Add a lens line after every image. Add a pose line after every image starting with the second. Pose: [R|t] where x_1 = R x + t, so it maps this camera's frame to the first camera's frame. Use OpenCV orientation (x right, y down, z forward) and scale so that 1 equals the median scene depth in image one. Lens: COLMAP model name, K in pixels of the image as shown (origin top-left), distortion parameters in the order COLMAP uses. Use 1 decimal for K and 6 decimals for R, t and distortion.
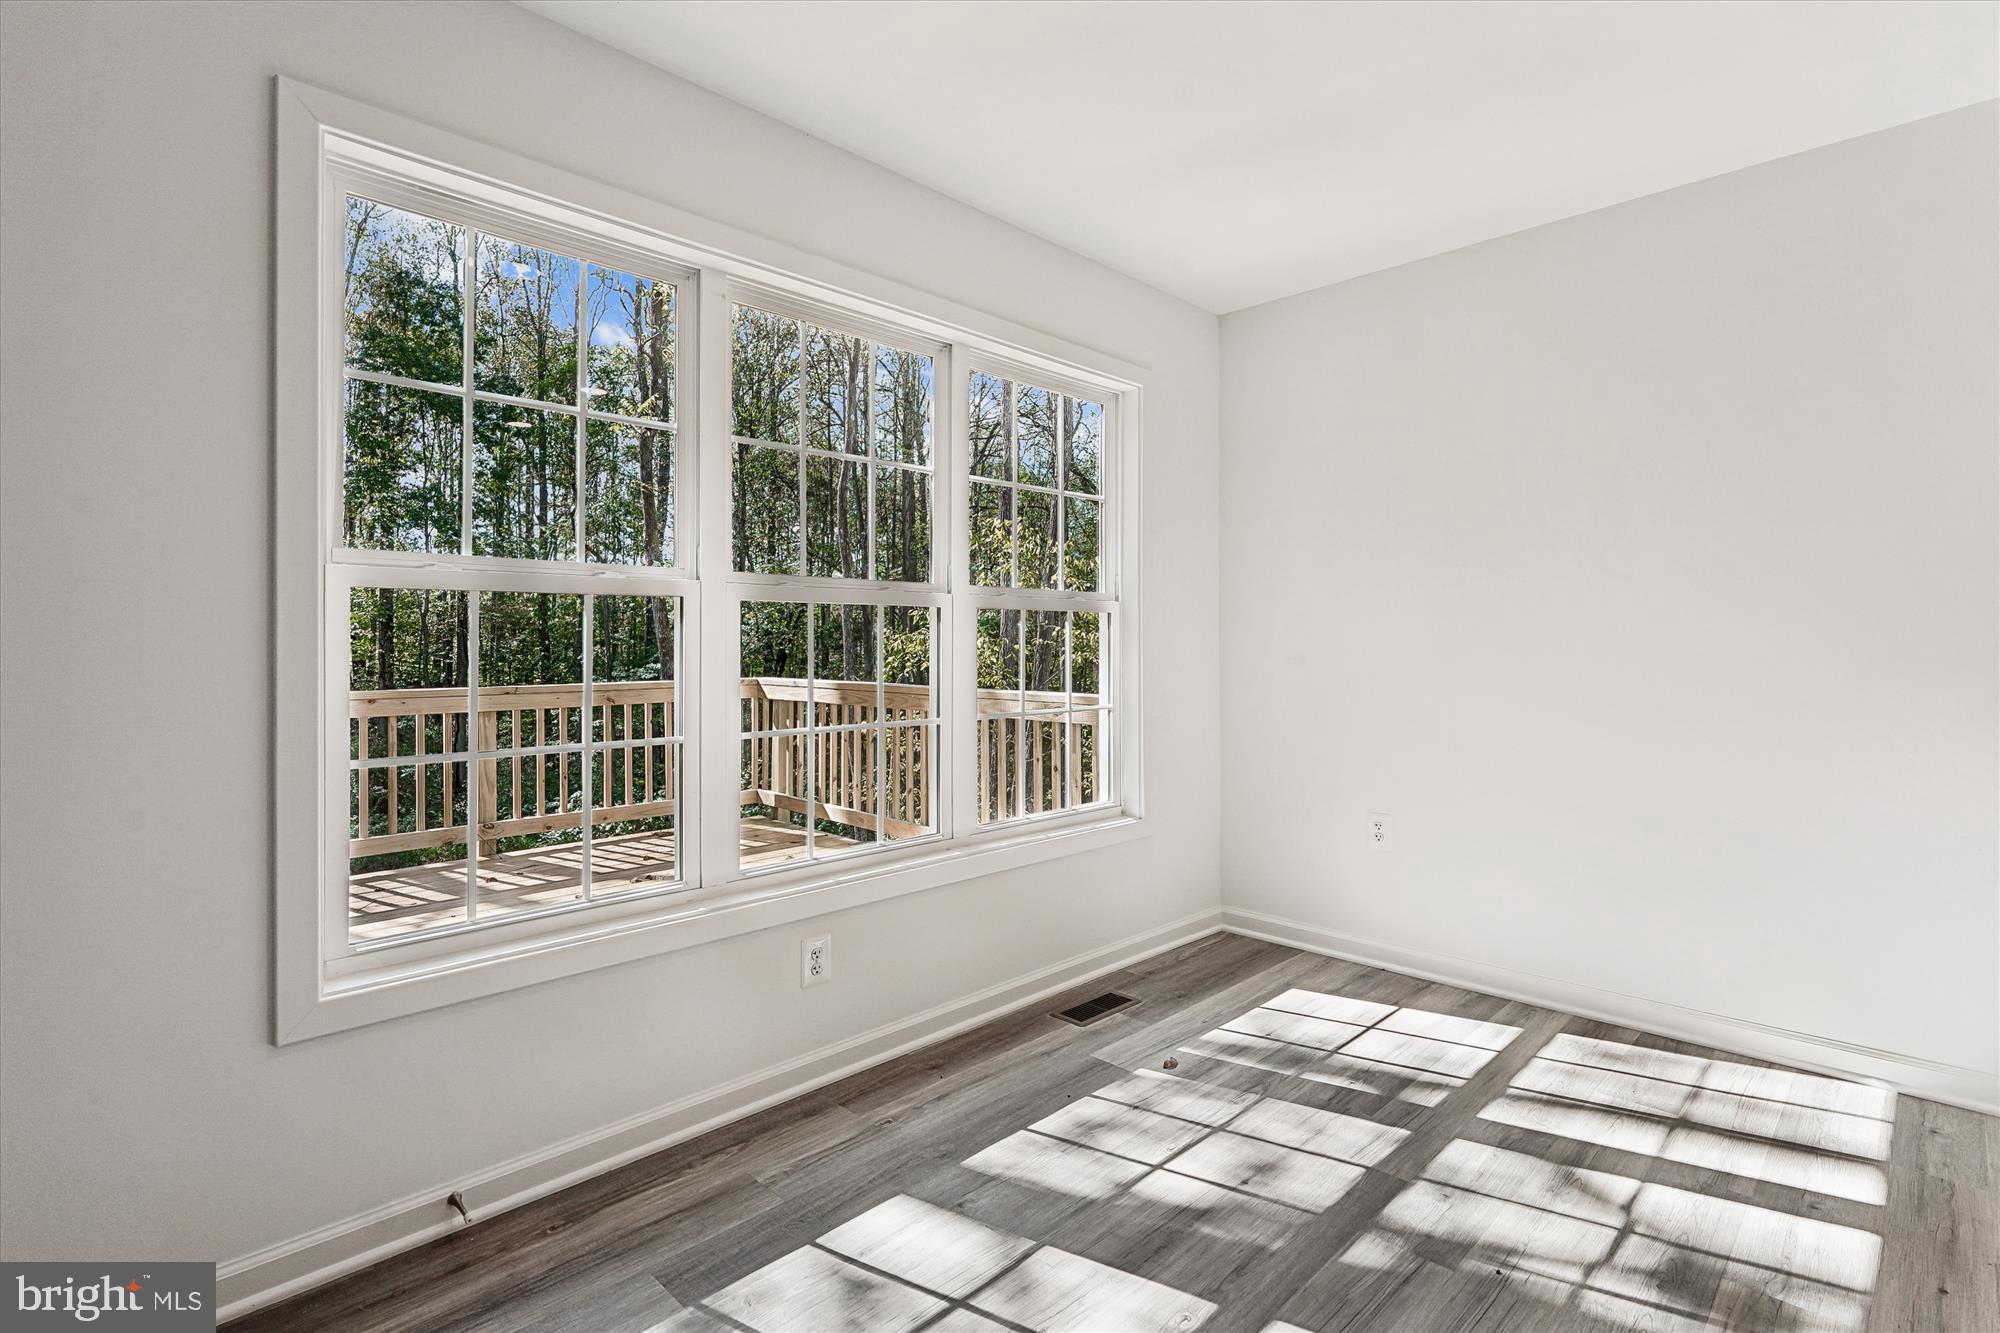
lens RADIAL K [[936.7, 0, 1035.2], [0, 936.7, 634.7], [0, 0, 1]] dist [-0.005933, 0.001109]
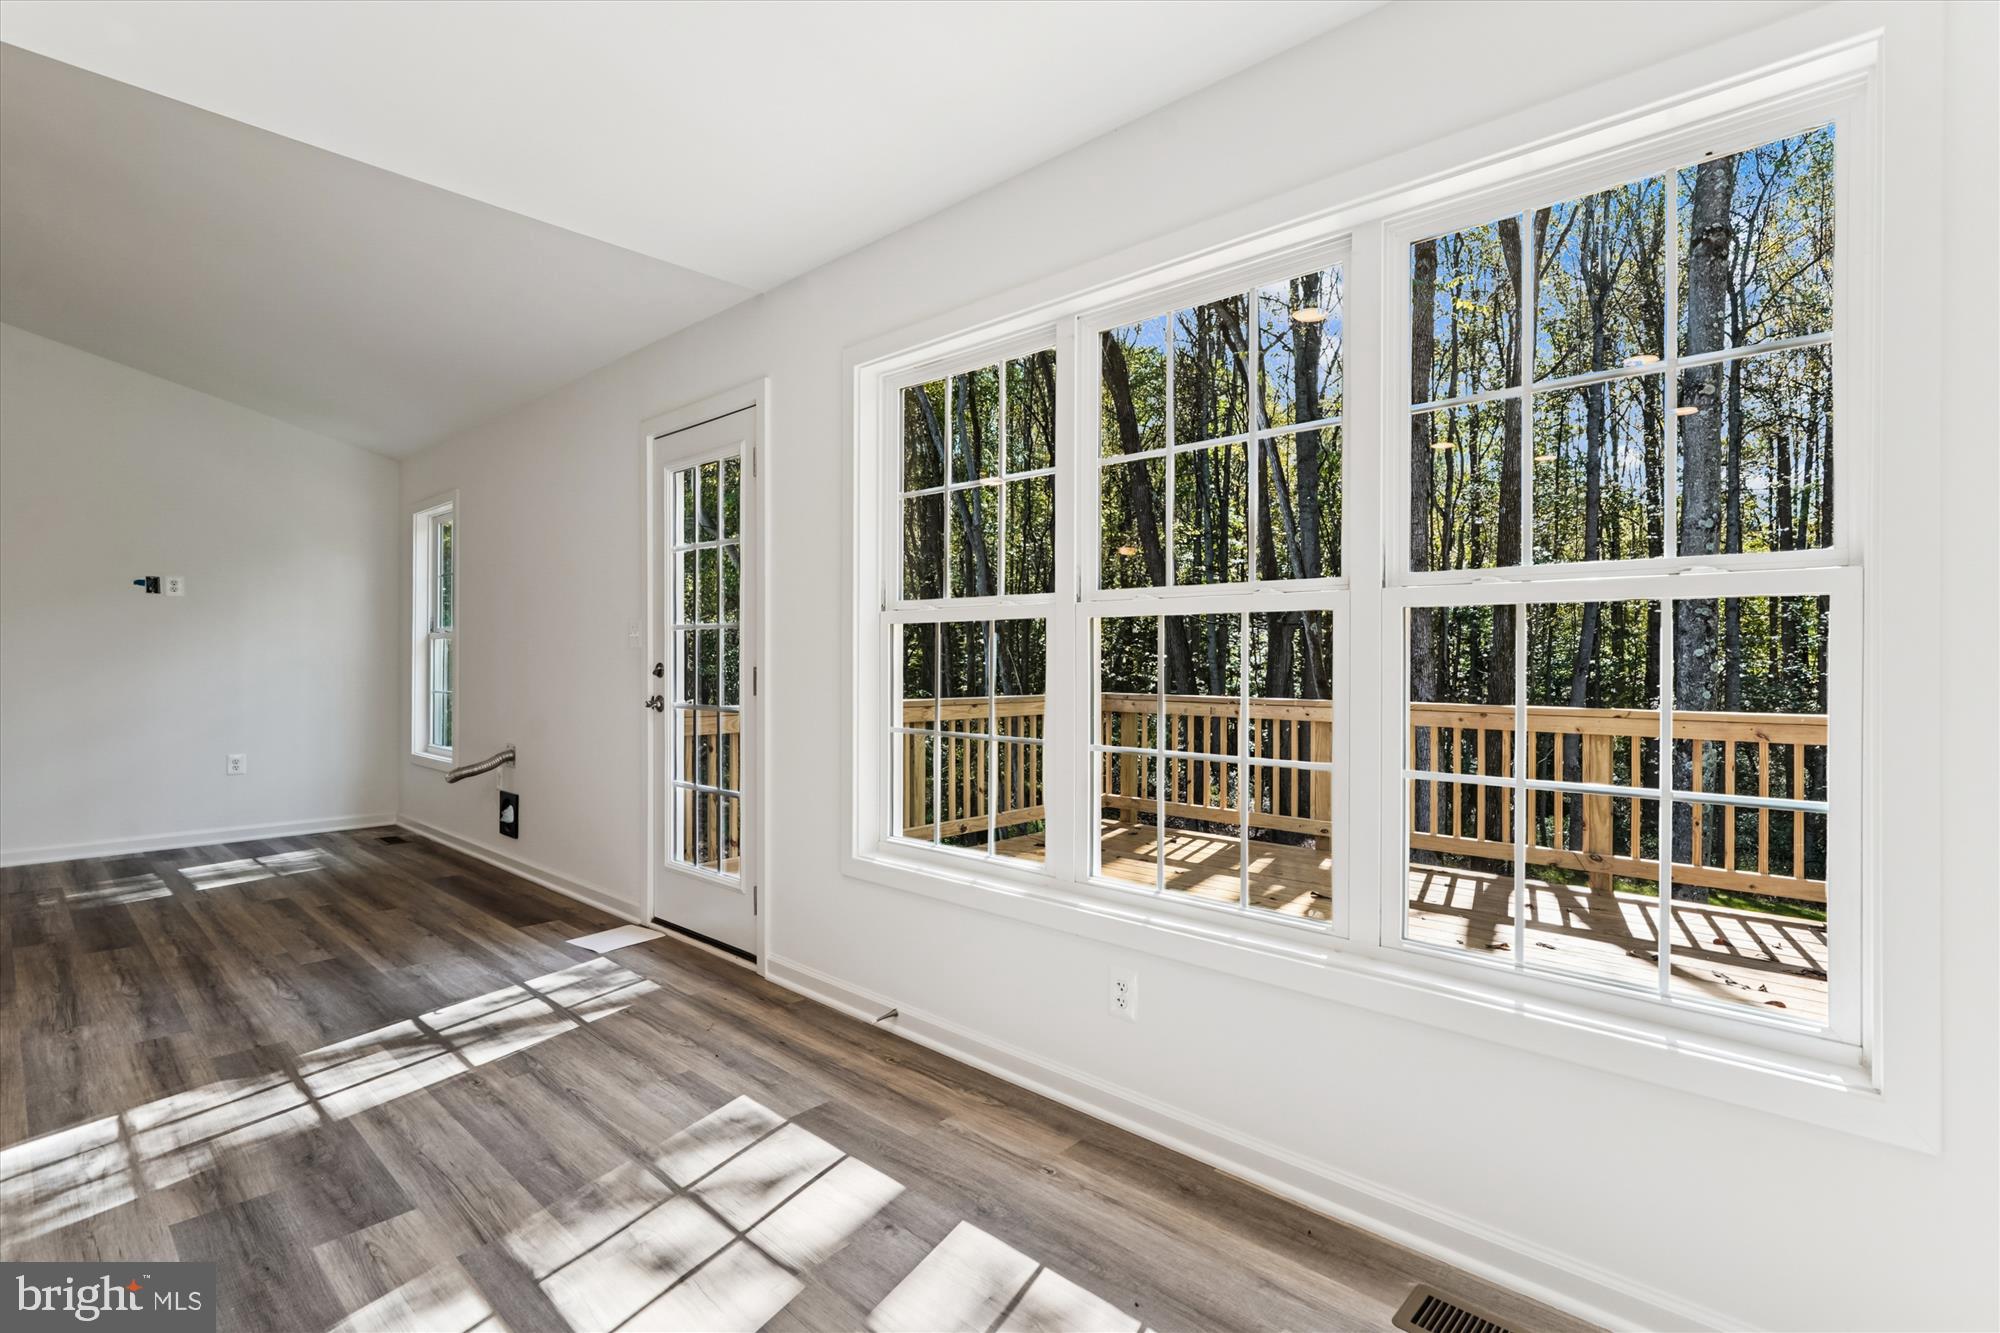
lens RADIAL K [[936.0, 0, 1023.5], [0, 936.0, 663.0], [0, 0, 1]] dist [-0.002342, -0.000895]
pose [[0.030169, 0.002272, -0.999542, 0.632929], [0.006627, 0.999975, 0.002473, 0.006879], [0.999523, -0.006699, 0.030154, 0.771737]]
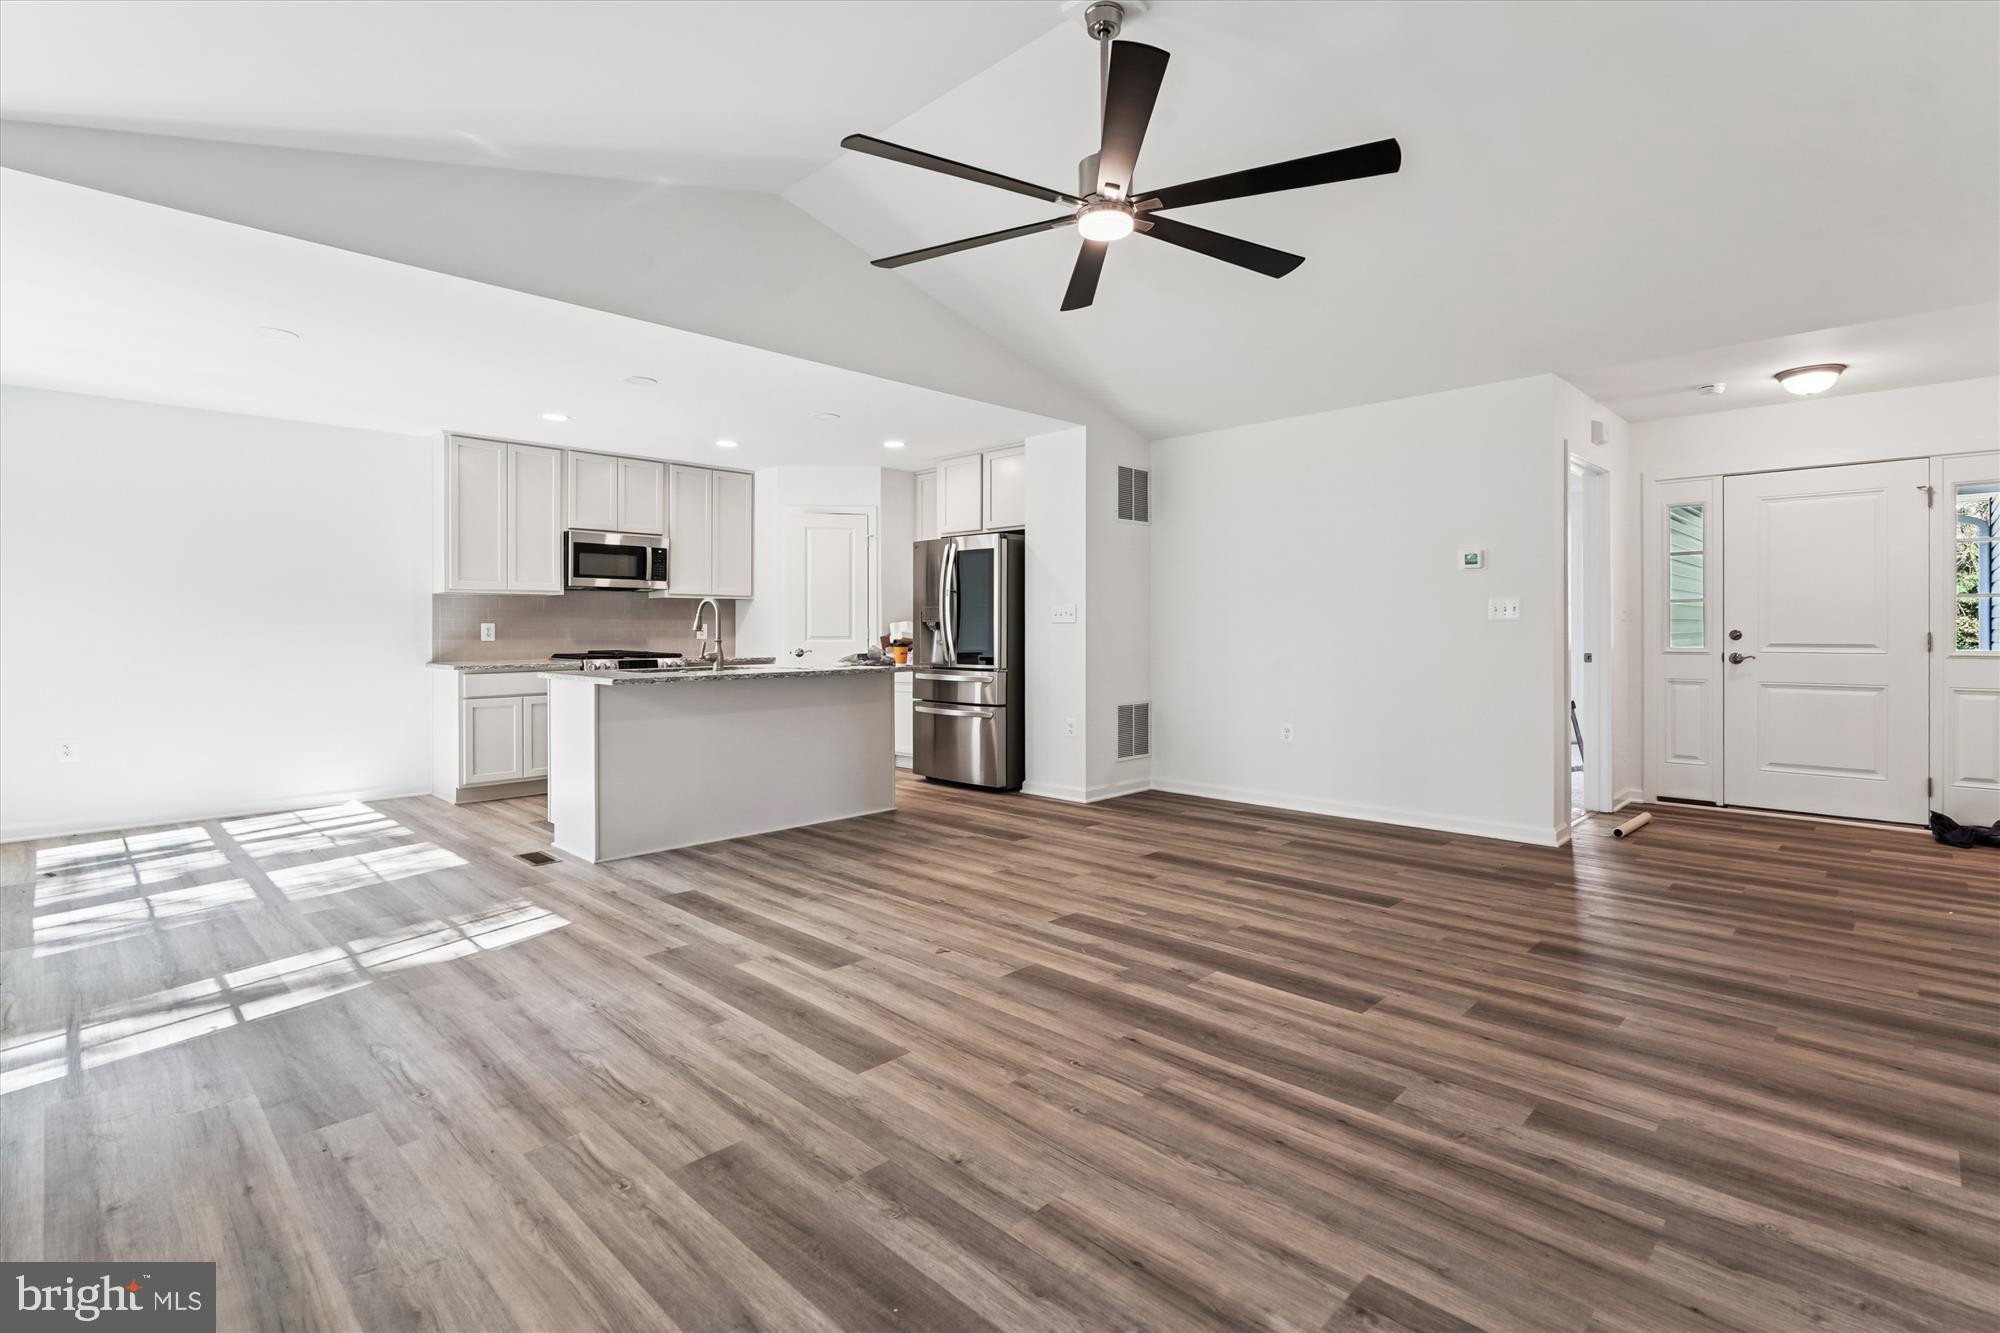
lens RADIAL K [[936.7, 0, 1035.2], [0, 936.7, 634.7], [0, 0, 1]] dist [-0.005933, 0.001109]
pose [[-0.010237, -0.008123, 0.999915, -1.452828], [-0.008012, 0.999936, 0.008041, -0.010235], [-0.999916, -0.007929, -0.010302, -0.720009]]
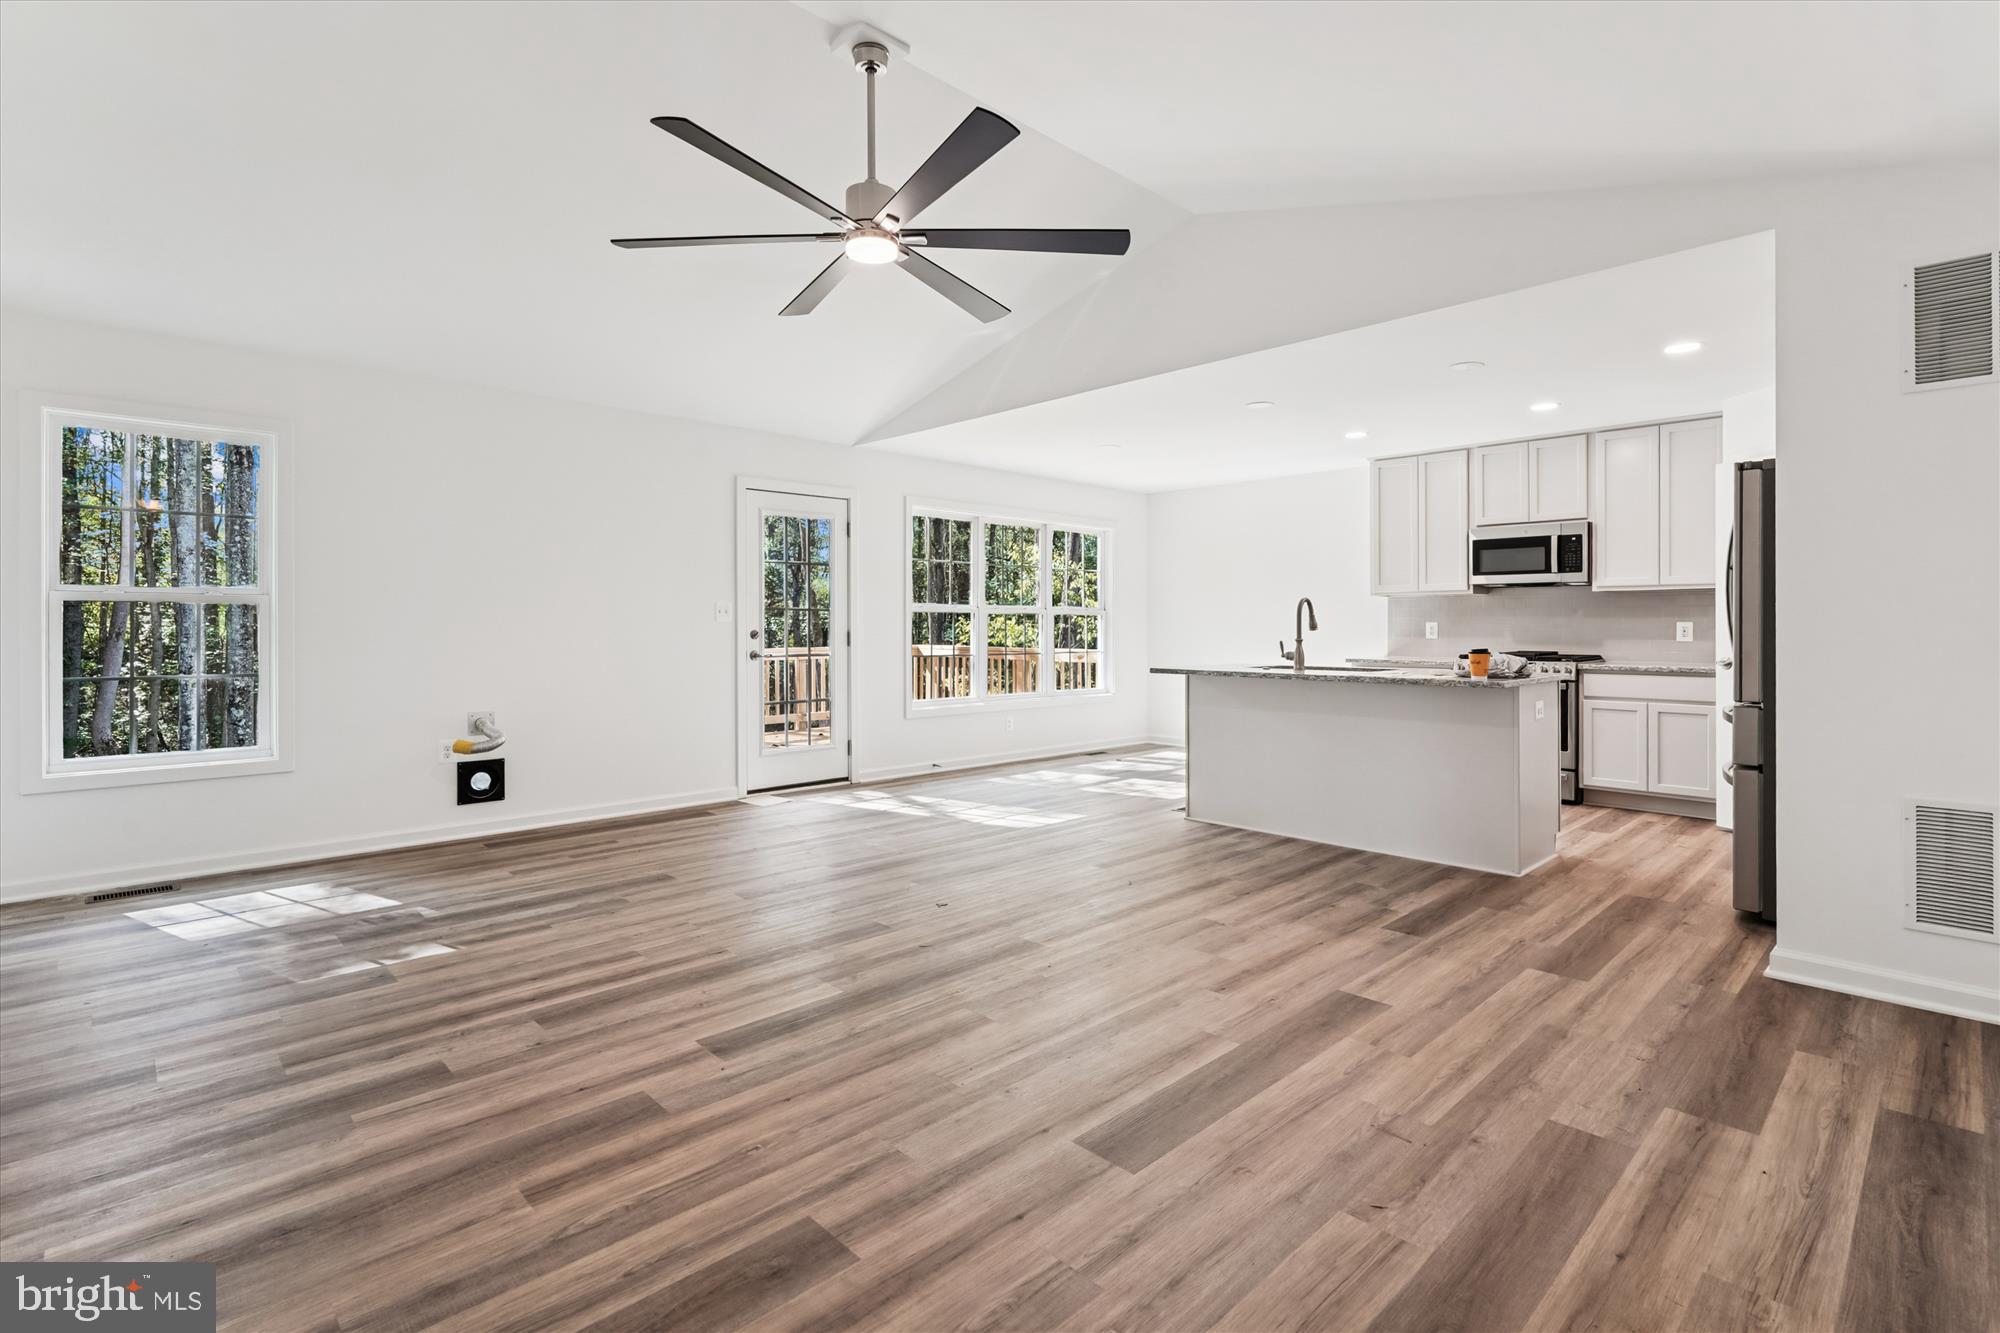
lens RADIAL K [[942.8, 0, 1011.5], [0, 942.8, 628.4], [0, 0, 1]] dist [-0.002086, -0.000510]
pose [[0.999488, -0.000848, -0.031987, -0.108287], [0.001250, 0.999920, 0.012559, -0.026233], [0.031974, -0.012592, 0.999409, -2.017288]]
